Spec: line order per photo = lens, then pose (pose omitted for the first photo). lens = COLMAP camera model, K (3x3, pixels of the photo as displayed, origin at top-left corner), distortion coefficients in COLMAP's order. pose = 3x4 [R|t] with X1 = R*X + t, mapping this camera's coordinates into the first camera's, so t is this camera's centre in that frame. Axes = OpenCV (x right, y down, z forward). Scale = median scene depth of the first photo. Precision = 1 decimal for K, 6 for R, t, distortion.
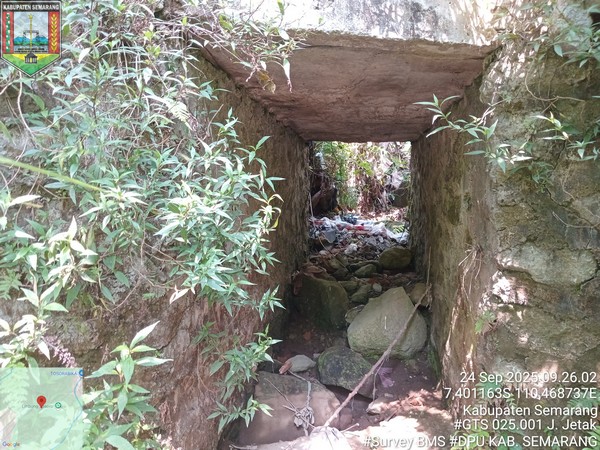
lens RADIAL K [[450.3, 0, 300.0], [0, 450.3, 225.0], [0, 0, 1]] dist [0.059612, -0.127676]
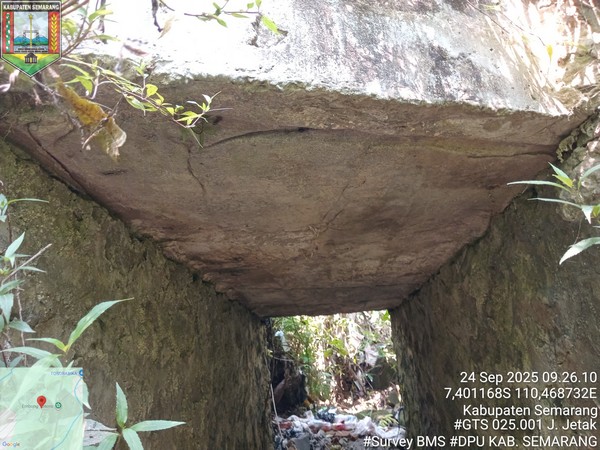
lens RADIAL K [[450.3, 0, 300.0], [0, 450.3, 225.0], [0, 0, 1]] dist [0.059612, -0.127676]
pose [[0.993045, -0.057586, 0.102692, 0.013827], [0.092187, 0.922853, -0.373957, -0.058404], [-0.073235, 0.380823, 0.921743, 0.340597]]
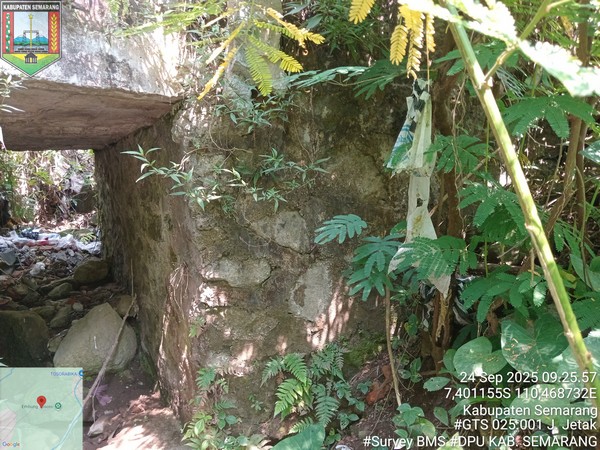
lens RADIAL K [[450.3, 0, 300.0], [0, 450.3, 225.0], [0, 0, 1]] dist [0.059612, -0.127676]
pose [[0.775567, -0.103508, 0.622721, -0.063492], [0.092358, 0.994456, 0.050270, -0.055861], [-0.624472, 0.018526, 0.780827, -0.072604]]
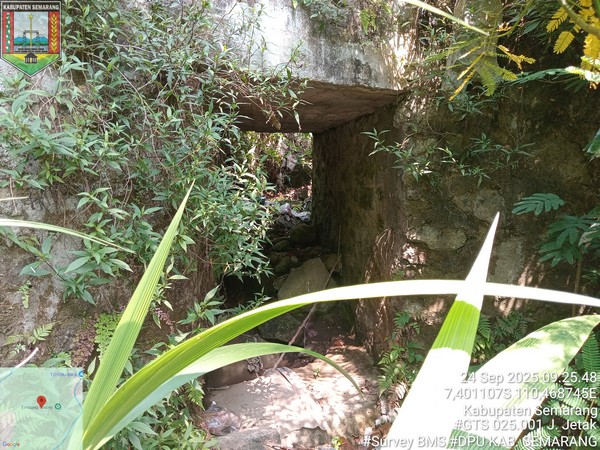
lens RADIAL K [[450.3, 0, 300.0], [0, 450.3, 225.0], [0, 0, 1]] dist [0.059612, -0.127676]
pose [[0.963357, -0.027563, 0.266802, -0.183530], [0.012790, 0.998295, 0.056954, -0.029198], [-0.267917, -0.051455, 0.962067, -0.207537]]
